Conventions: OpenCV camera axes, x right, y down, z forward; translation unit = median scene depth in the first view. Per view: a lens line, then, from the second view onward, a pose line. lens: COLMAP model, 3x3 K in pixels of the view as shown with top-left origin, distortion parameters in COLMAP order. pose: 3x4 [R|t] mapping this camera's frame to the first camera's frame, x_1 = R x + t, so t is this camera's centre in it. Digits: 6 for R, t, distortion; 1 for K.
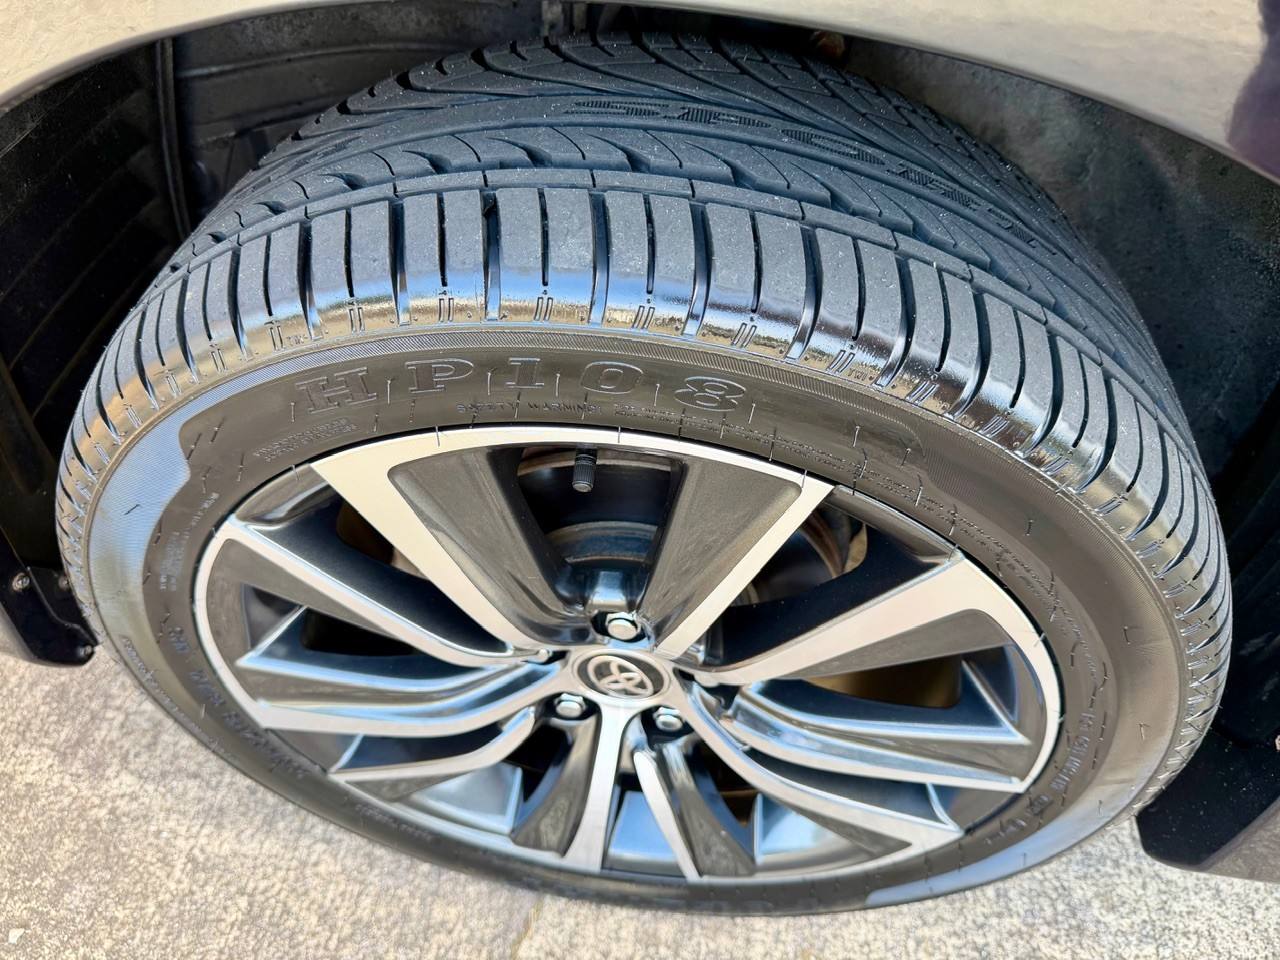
lens RADIAL K [[855.6, 0, 640.0], [0, 855.6, 480.0], [0, 0, 1]] dist [-0.010713, -0.003848]
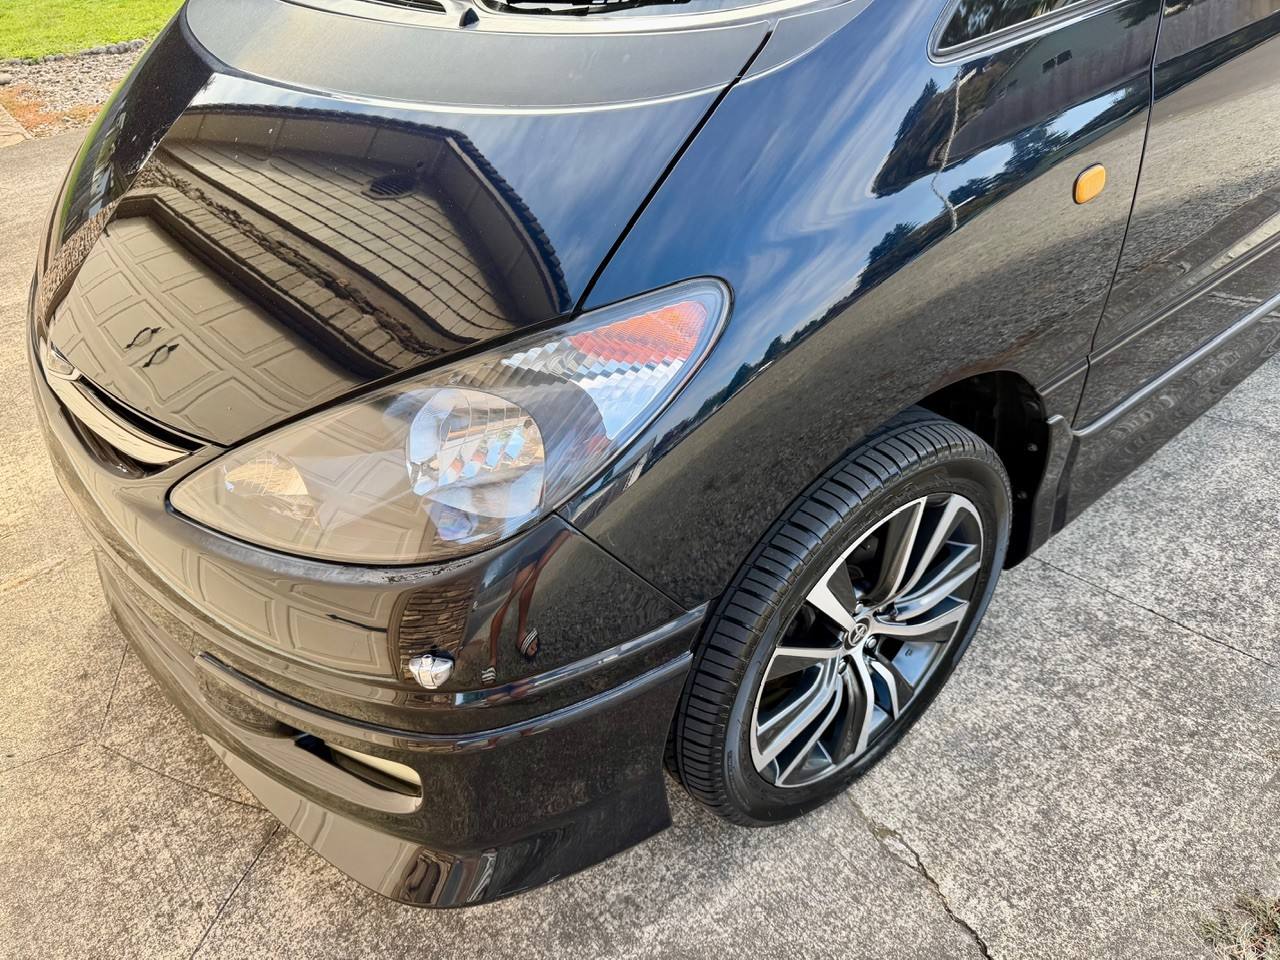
lens RADIAL K [[855.6, 0, 640.0], [0, 855.6, 480.0], [0, 0, 1]] dist [-0.010713, -0.003848]
pose [[0.694305, -0.567174, 0.443006, -0.914822], [0.627681, 0.778366, 0.012791, -0.374895], [-0.352076, 0.269186, 0.896427, -0.743177]]
